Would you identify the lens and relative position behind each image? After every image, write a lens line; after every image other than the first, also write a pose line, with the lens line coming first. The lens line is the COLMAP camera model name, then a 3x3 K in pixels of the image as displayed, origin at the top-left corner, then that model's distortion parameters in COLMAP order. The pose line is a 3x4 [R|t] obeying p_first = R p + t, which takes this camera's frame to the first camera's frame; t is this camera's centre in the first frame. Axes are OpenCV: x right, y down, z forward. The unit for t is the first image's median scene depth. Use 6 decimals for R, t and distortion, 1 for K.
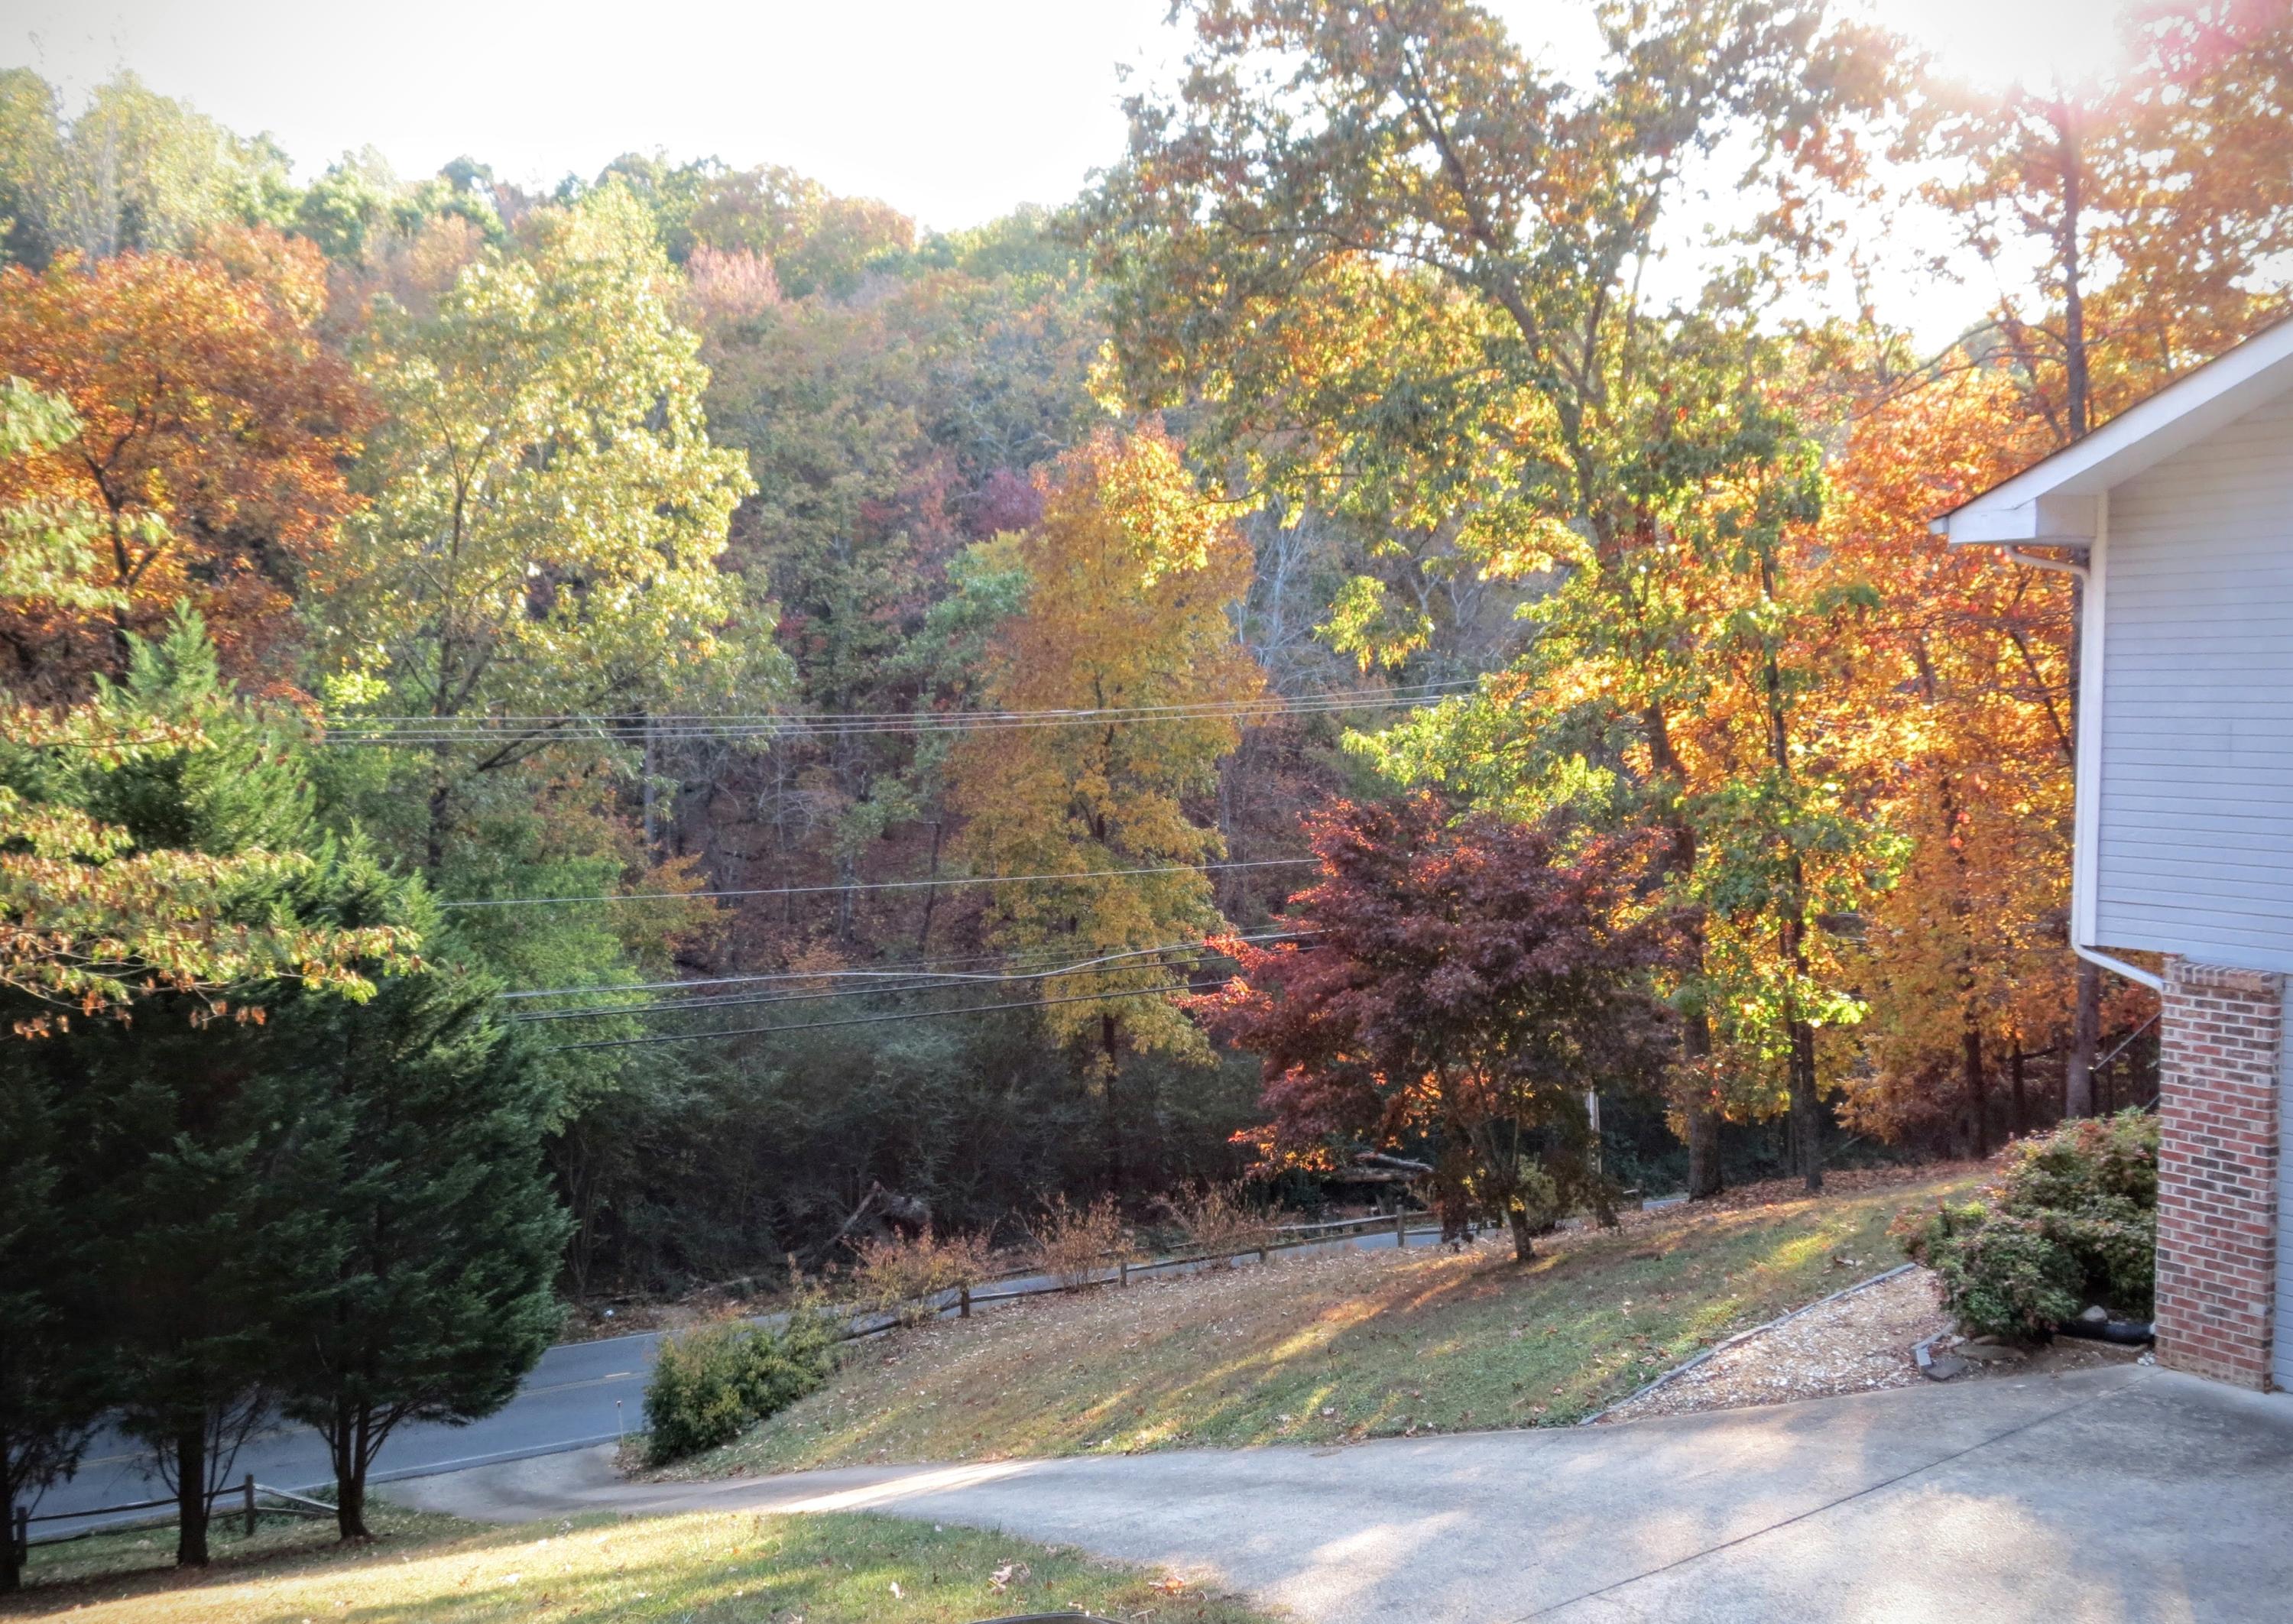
lens RADIAL K [[2170.5, 0, 1150.1], [0, 2170.5, 835.8], [0, 0, 1]] dist [-0.072600, 0.000000]
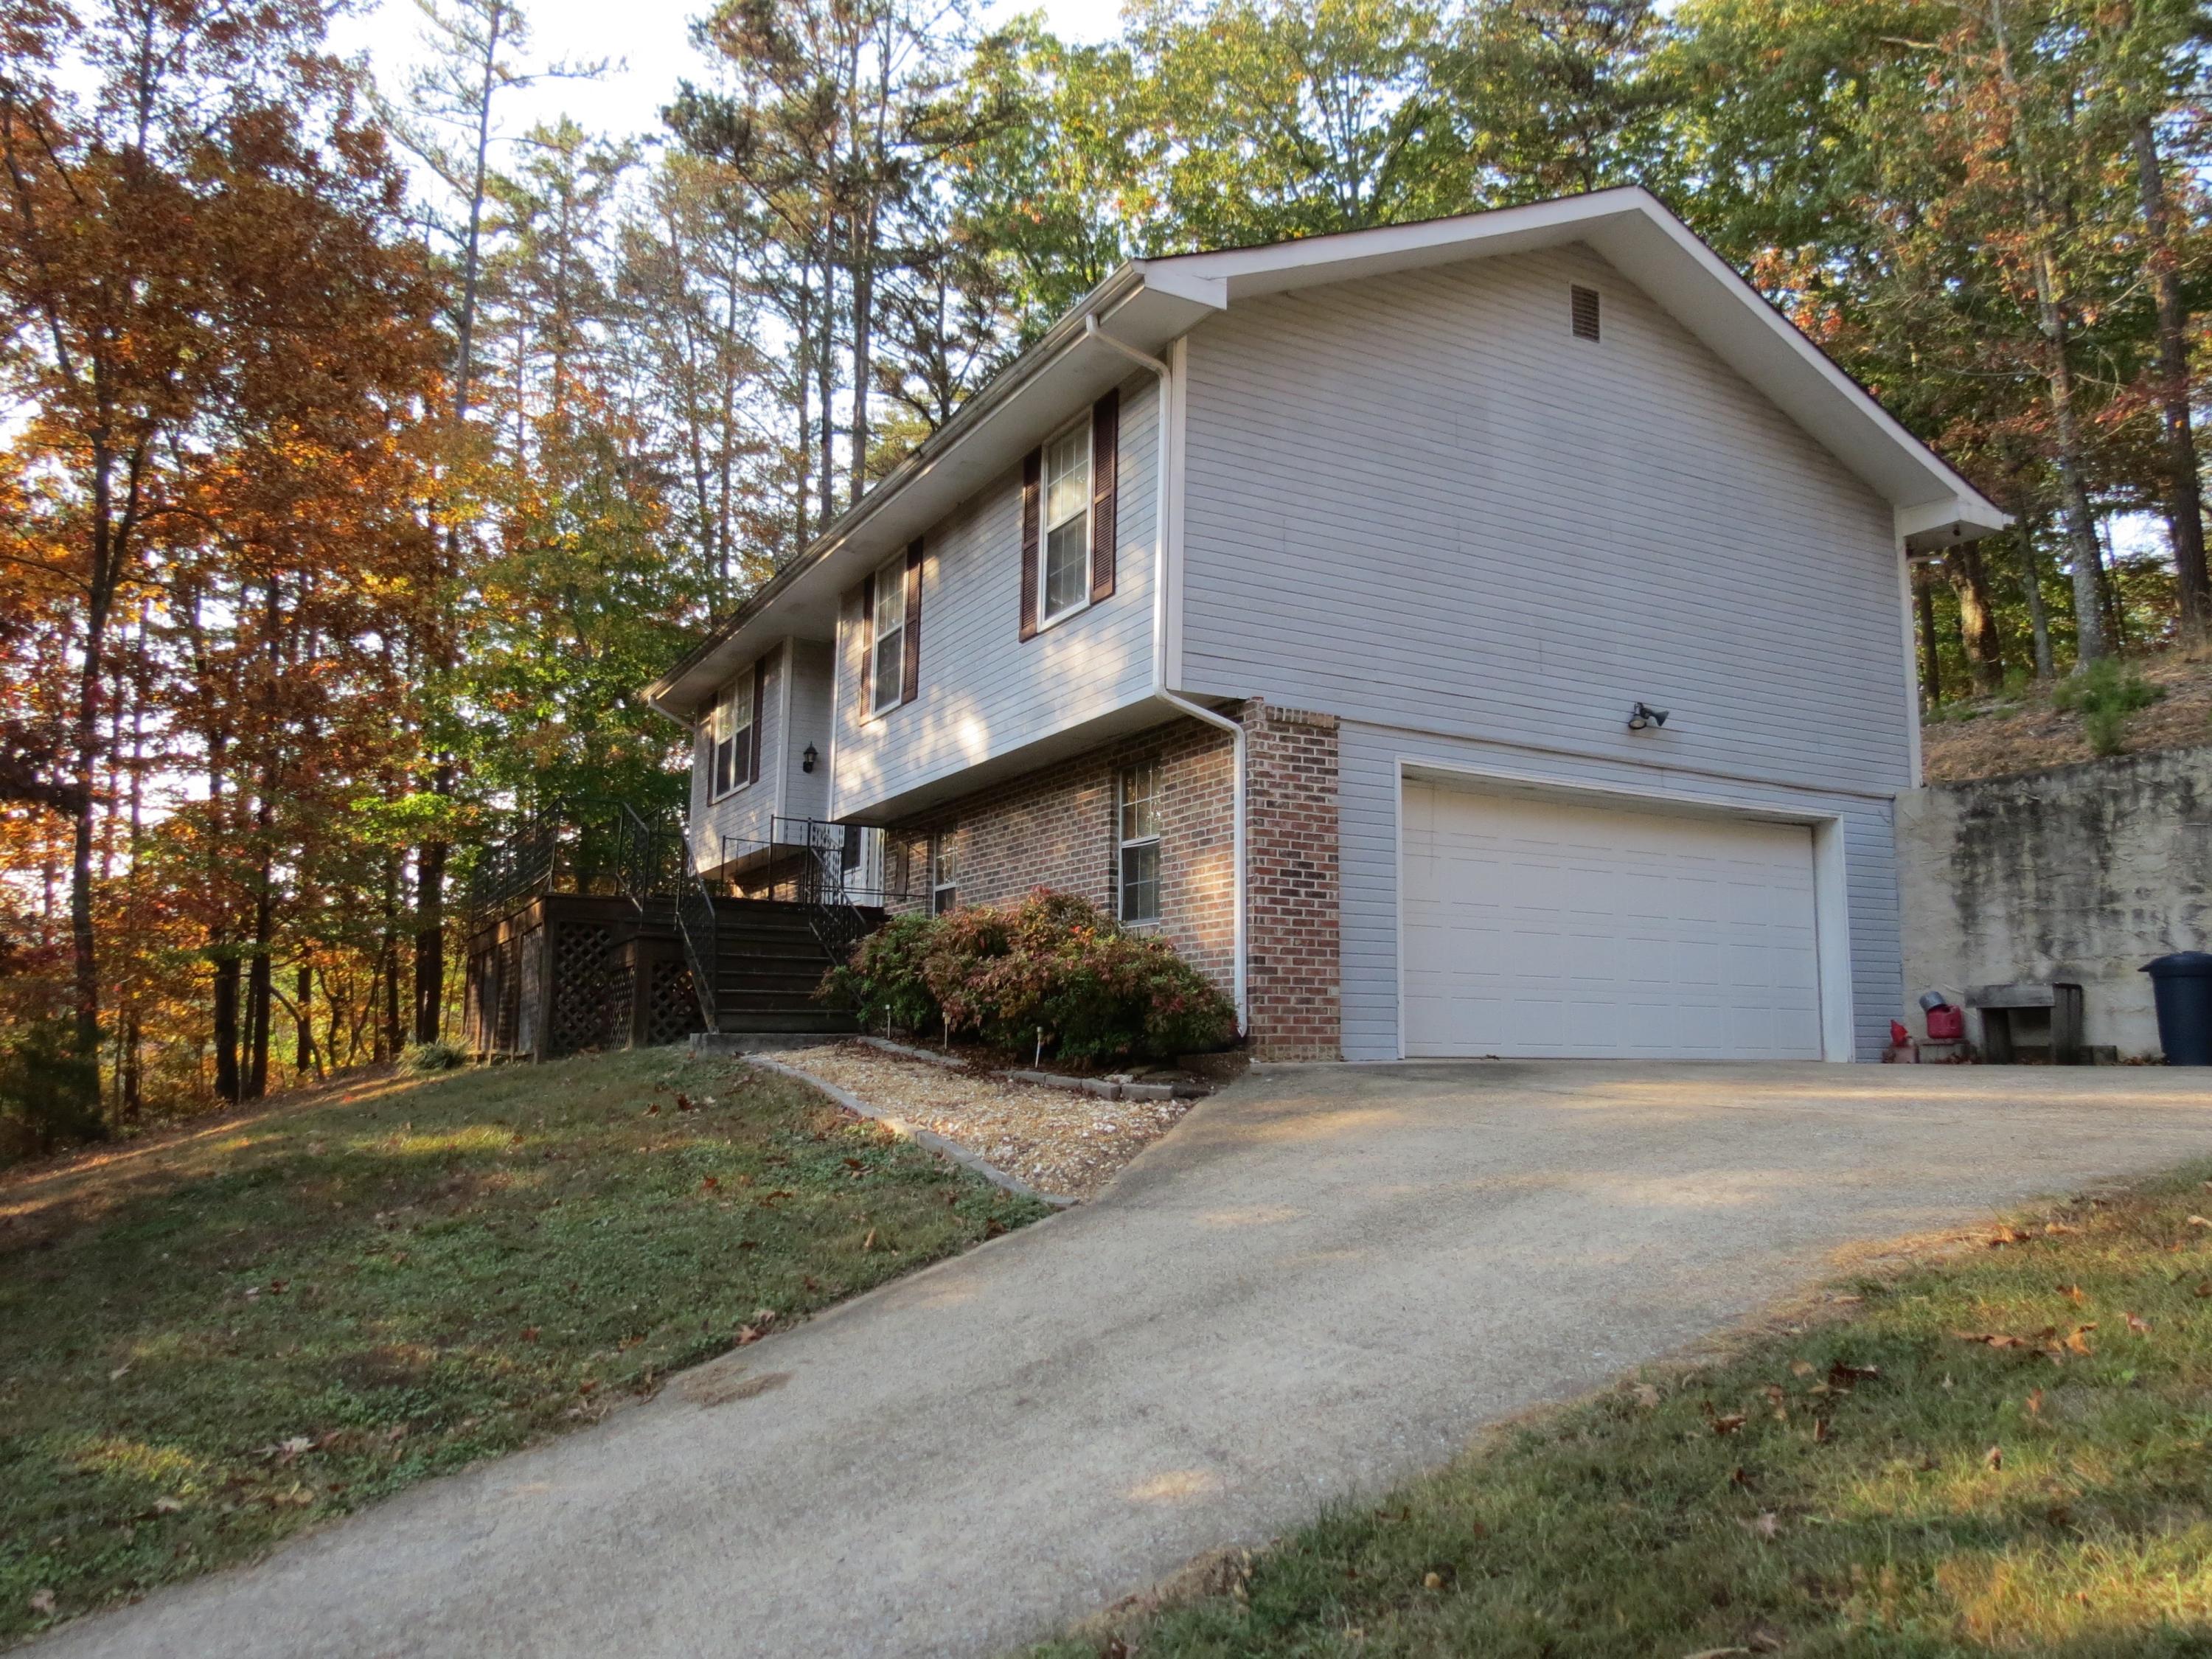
lens RADIAL K [[1585.7, 0, 1110.6], [0, 1585.7, 827.0], [0, 0, 1]] dist [-0.025959, 0.017862]
pose [[0.047029, 0.159849, 0.986021, -0.371472], [0.057798, 0.985024, -0.162444, 0.263721], [-0.997220, 0.064630, 0.037085, 1.062758]]
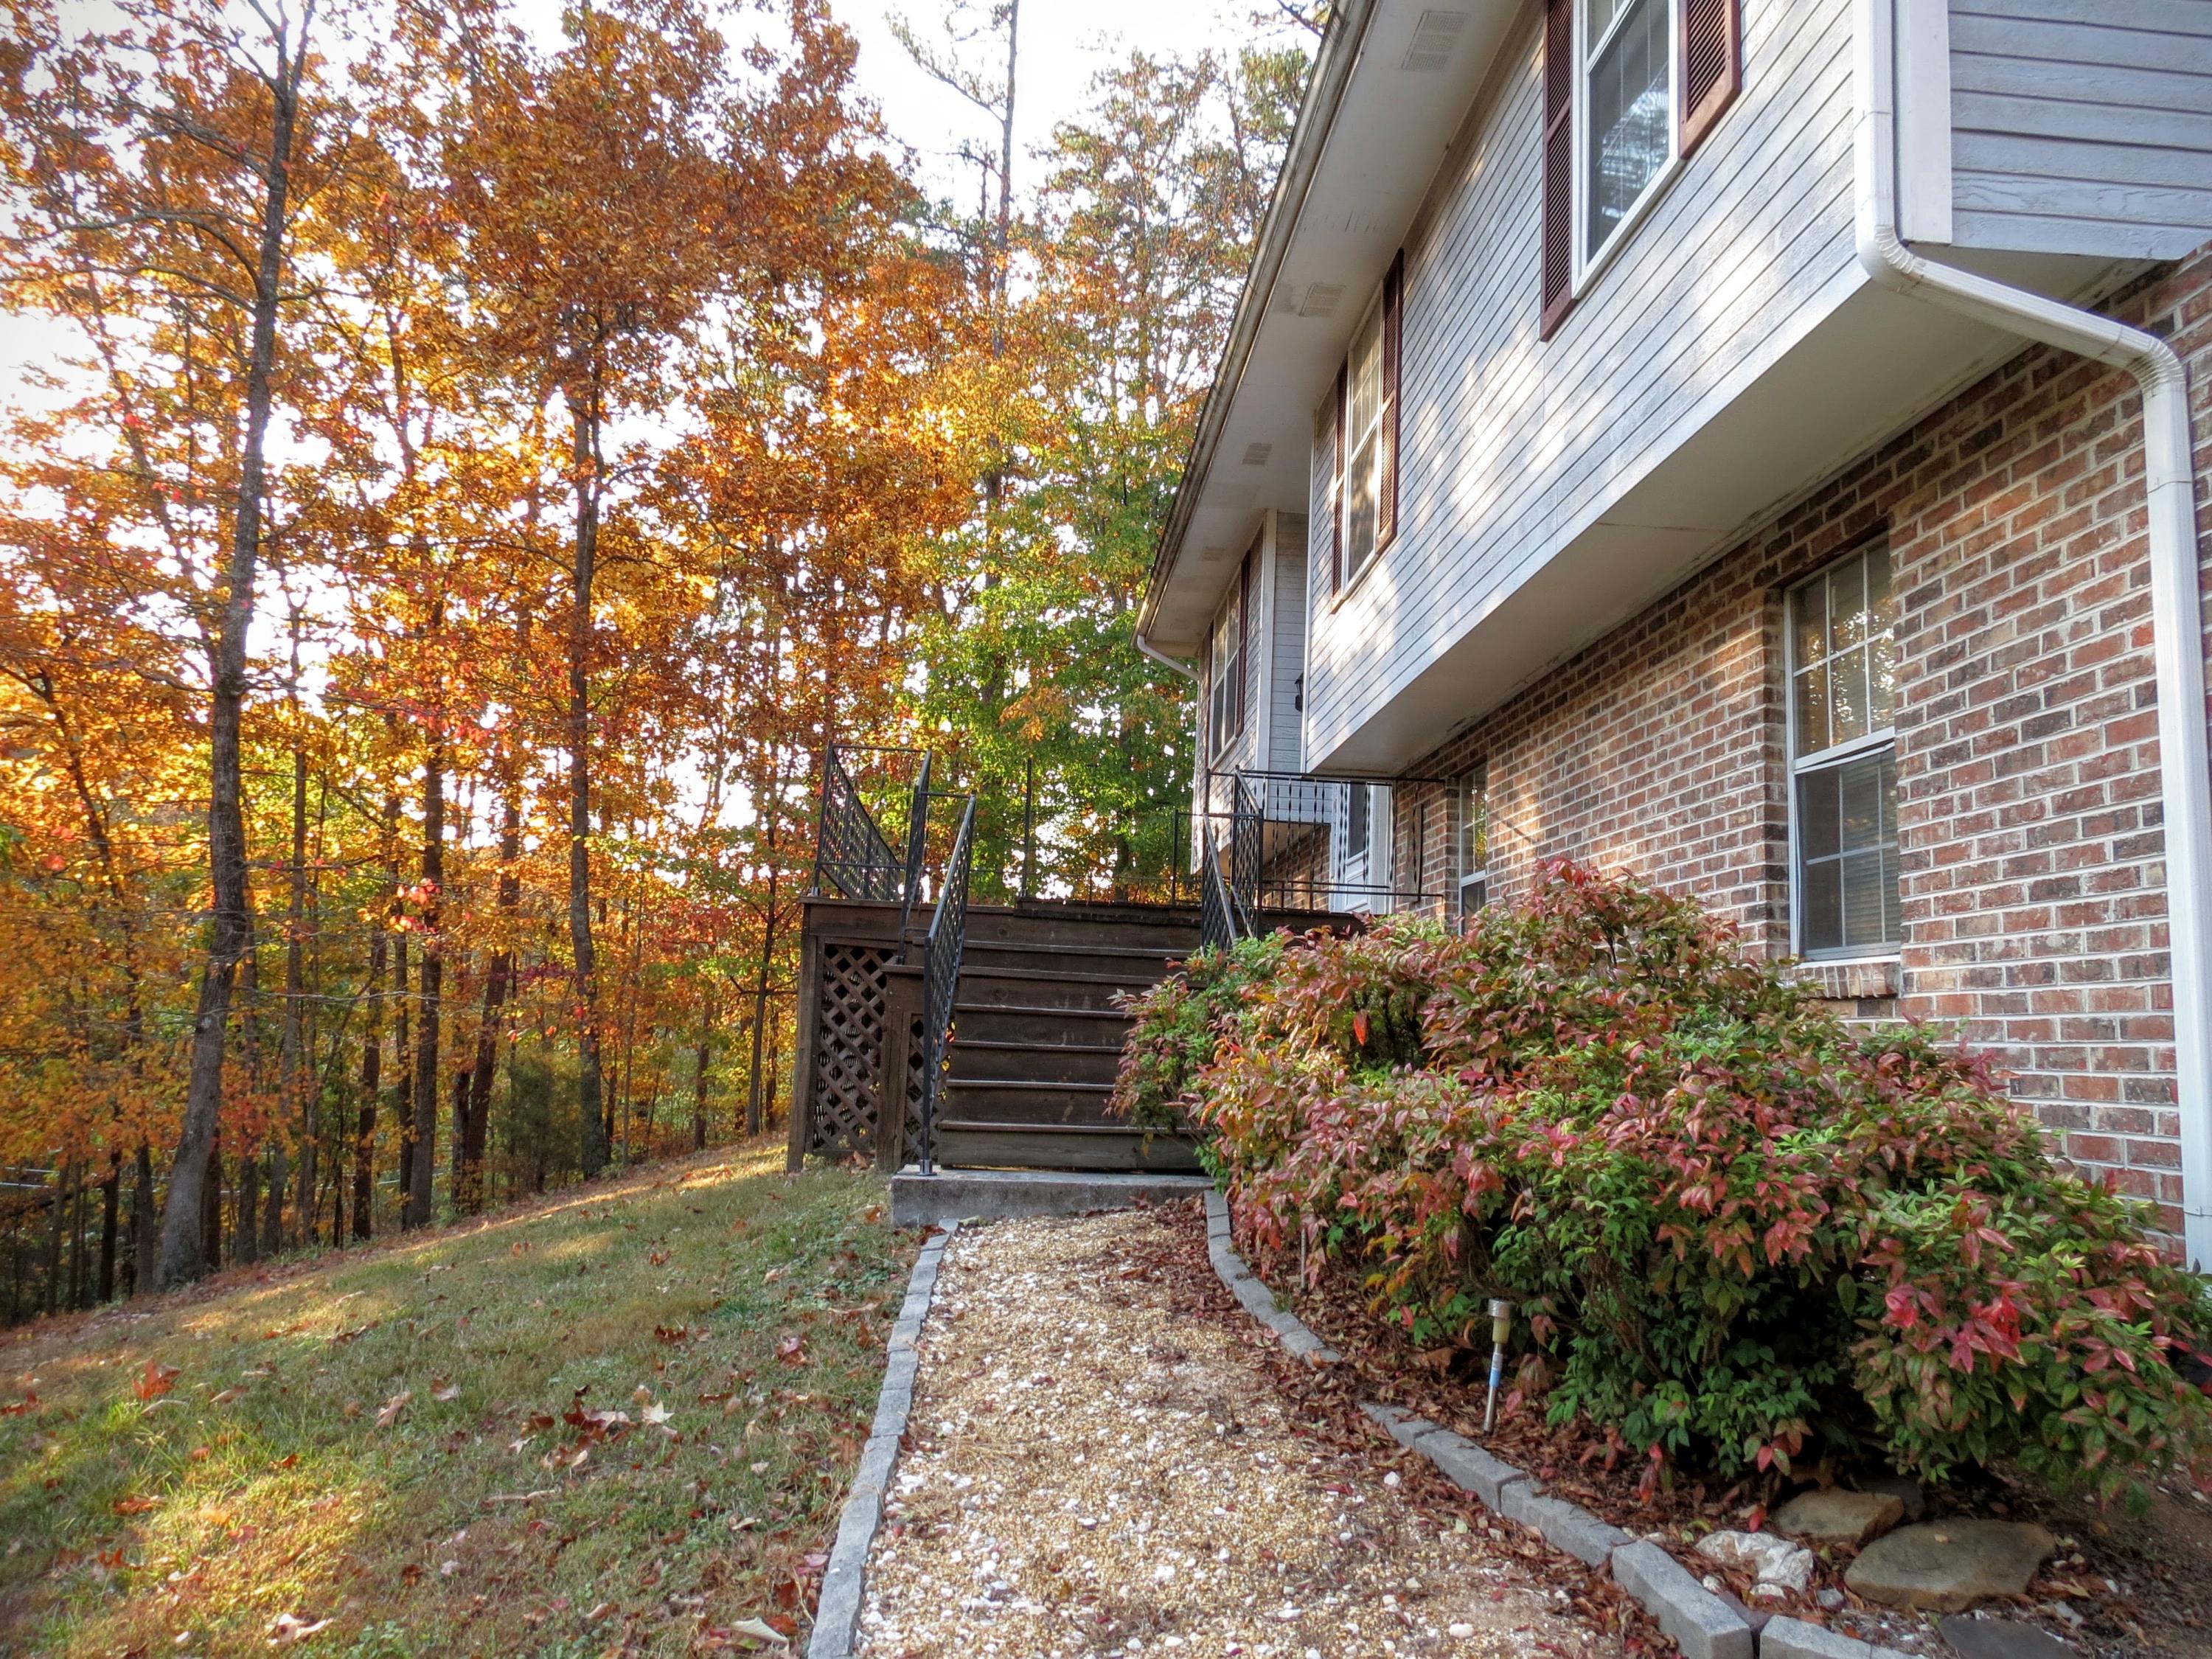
lens RADIAL K [[1585.7, 0, 1100.7], [0, 1585.7, 821.8], [0, 0, 1]] dist [-0.025959, 0.017862]
pose [[0.461820, 0.154355, 0.873440, 0.174086], [0.015914, 0.983141, -0.182156, 0.199747], [-0.886831, 0.098023, 0.451577, 1.069335]]
